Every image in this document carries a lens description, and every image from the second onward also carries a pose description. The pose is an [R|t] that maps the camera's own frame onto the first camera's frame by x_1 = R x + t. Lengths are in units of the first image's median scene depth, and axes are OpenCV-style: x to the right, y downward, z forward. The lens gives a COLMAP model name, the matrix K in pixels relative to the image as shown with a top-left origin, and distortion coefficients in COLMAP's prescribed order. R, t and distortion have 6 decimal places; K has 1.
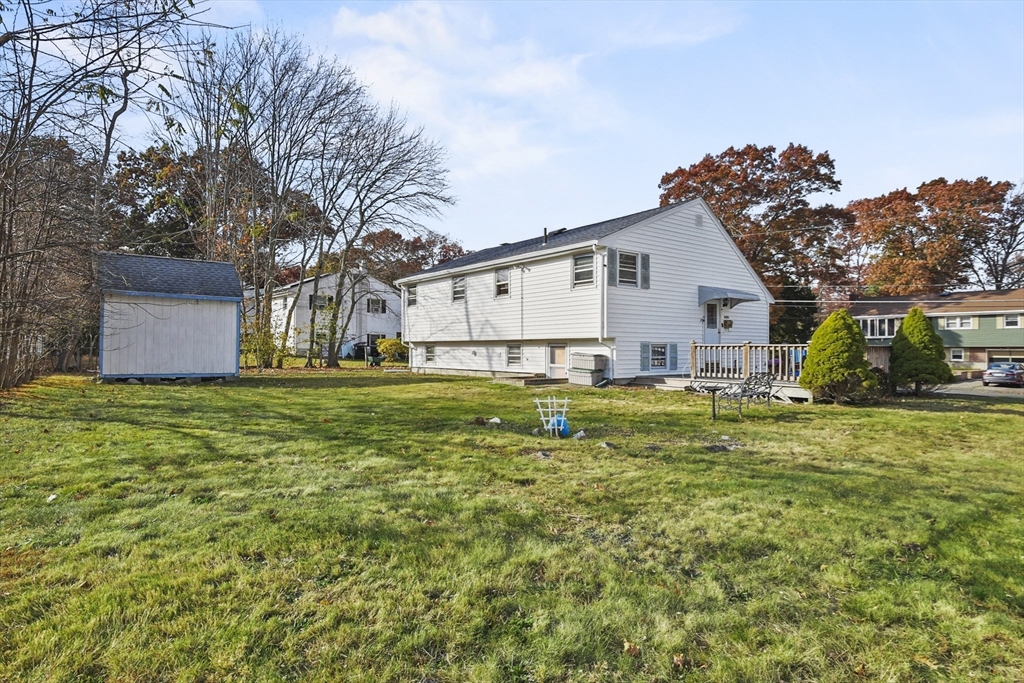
lens RADIAL K [[579.3, 0, 511.6], [0, 579.3, 344.8], [0, 0, 1]] dist [-0.002195, -0.000464]
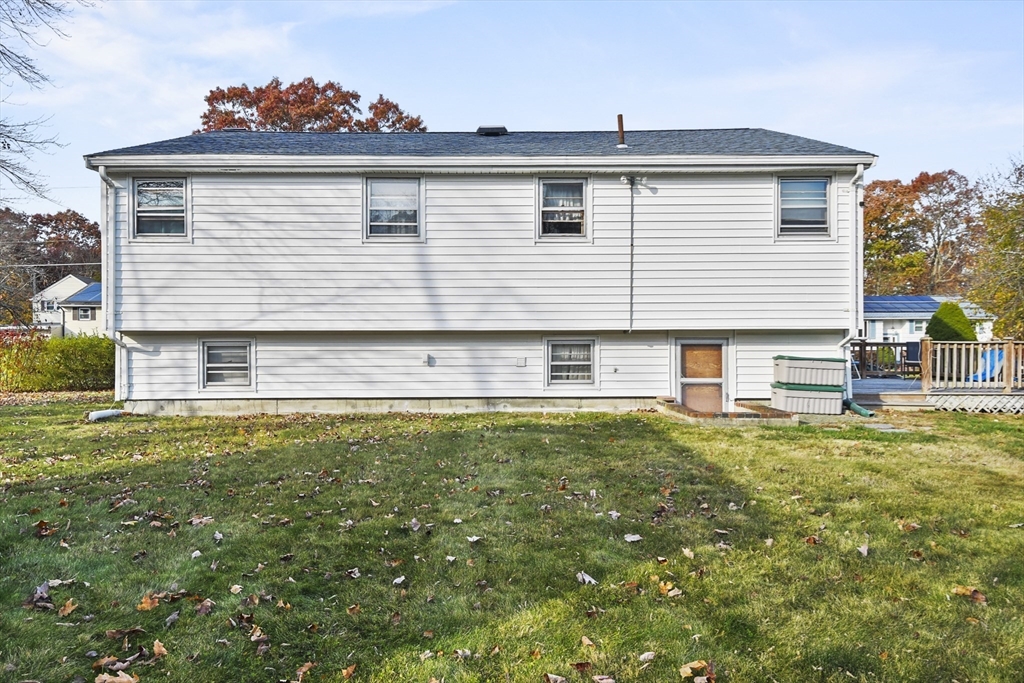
lens RADIAL K [[683.7, 0, 510.1], [0, 683.7, 347.3], [0, 0, 1]] dist [0.010131, 0.002265]
pose [[0.598600, -0.006018, 0.801026, -0.448558], [-0.000858, 0.999966, 0.008154, 0.000700], [-0.801048, -0.005568, 0.598575, 0.647650]]
